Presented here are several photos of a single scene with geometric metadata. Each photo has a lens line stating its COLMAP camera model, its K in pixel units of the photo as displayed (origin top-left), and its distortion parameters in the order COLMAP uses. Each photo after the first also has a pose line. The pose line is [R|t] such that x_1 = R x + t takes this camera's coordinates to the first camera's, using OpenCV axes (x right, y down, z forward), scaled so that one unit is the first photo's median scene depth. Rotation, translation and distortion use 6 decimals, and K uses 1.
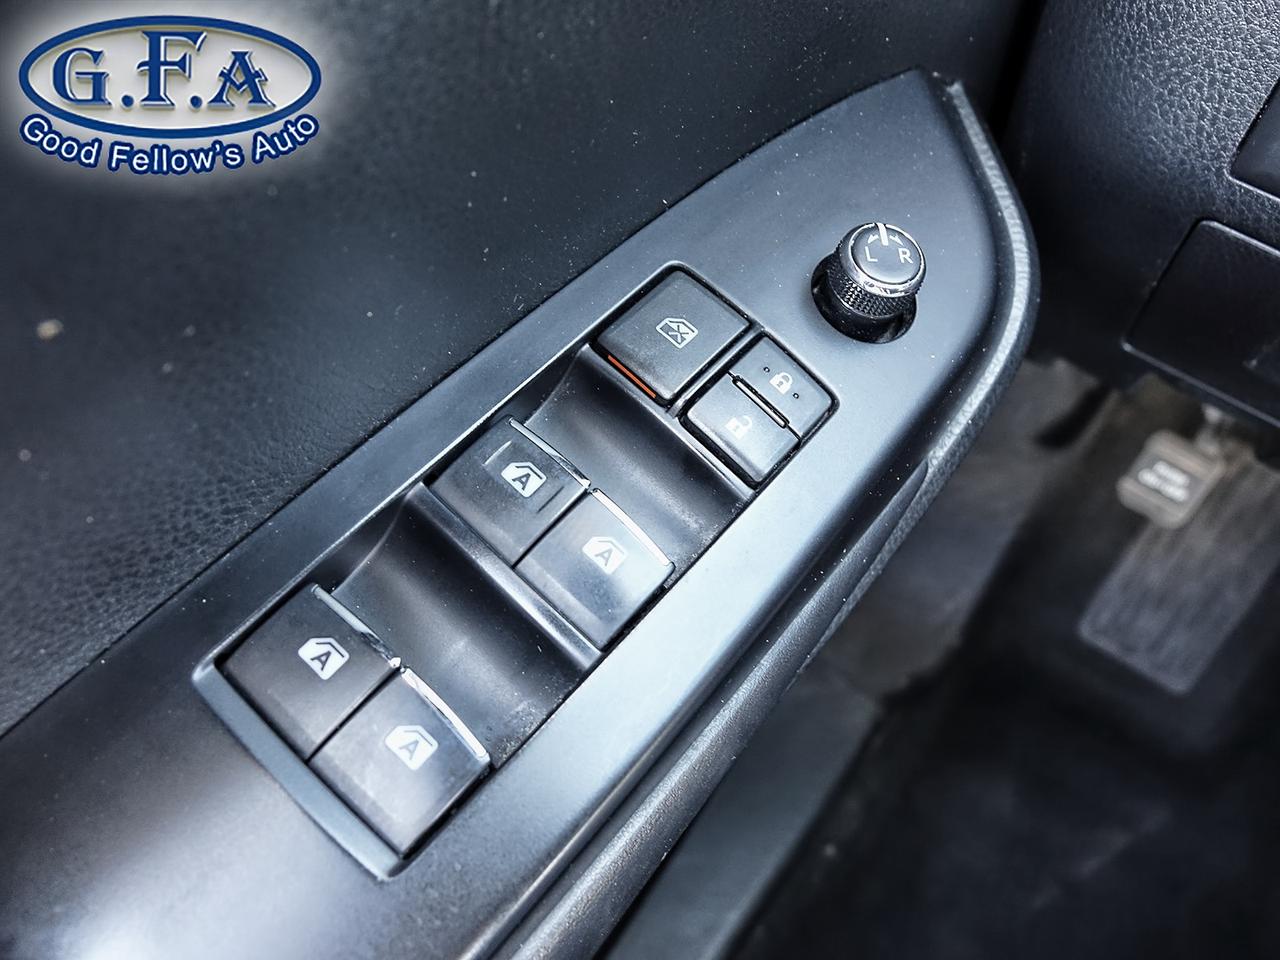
lens RADIAL K [[983.1, 0, 640.0], [0, 983.1, 480.0], [0, 0, 1]] dist [-0.001131, -0.027661]
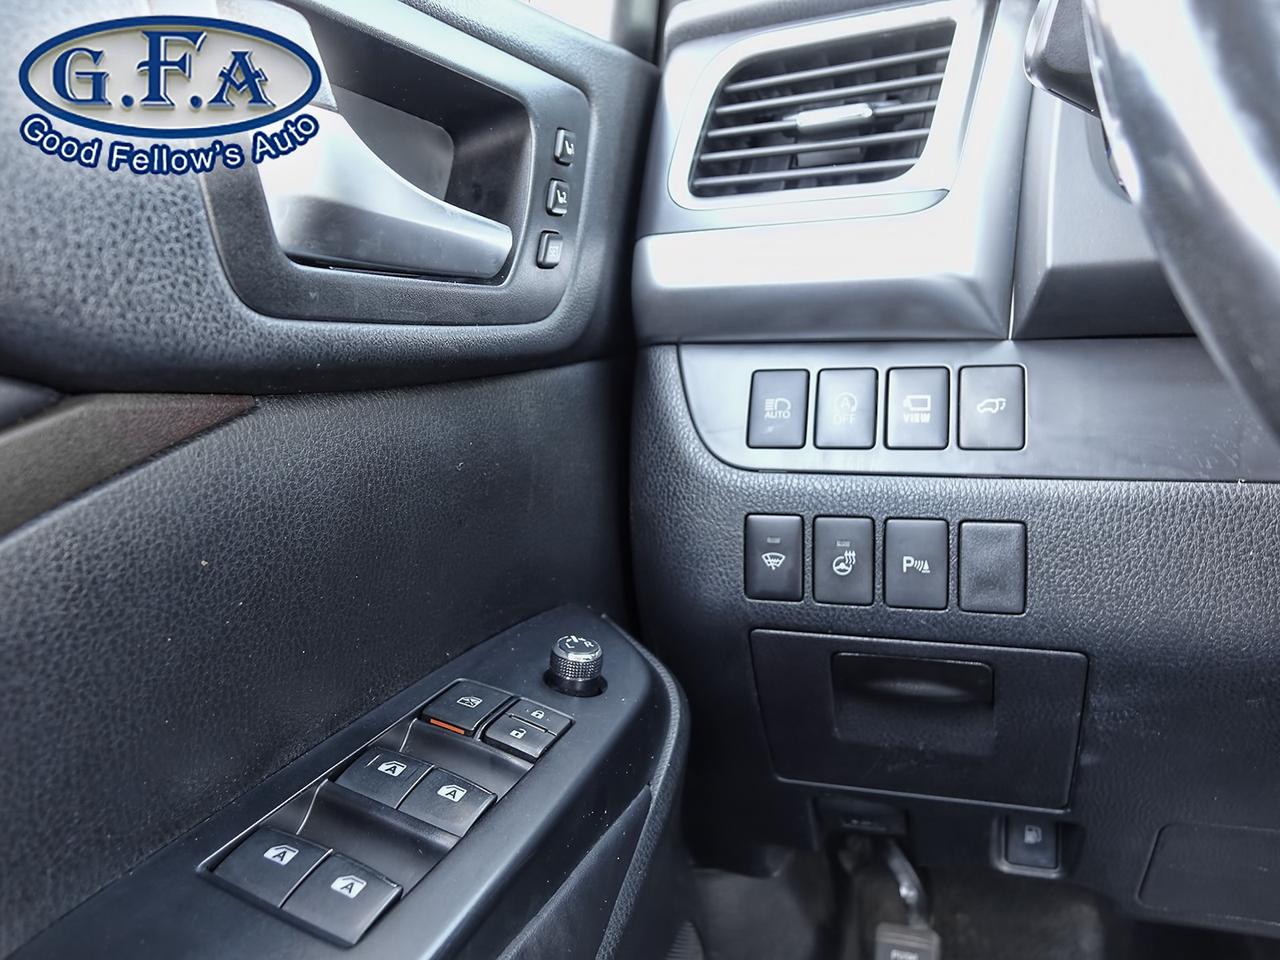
lens RADIAL K [[983.1, 0, 640.0], [0, 983.1, 480.0], [0, 0, 1]] dist [-0.001131, -0.027661]
pose [[0.942903, -0.111505, 0.313847, -0.161934], [0.304923, 0.668091, -0.678731, 0.771493], [-0.133996, 0.735677, 0.663946, -0.401918]]
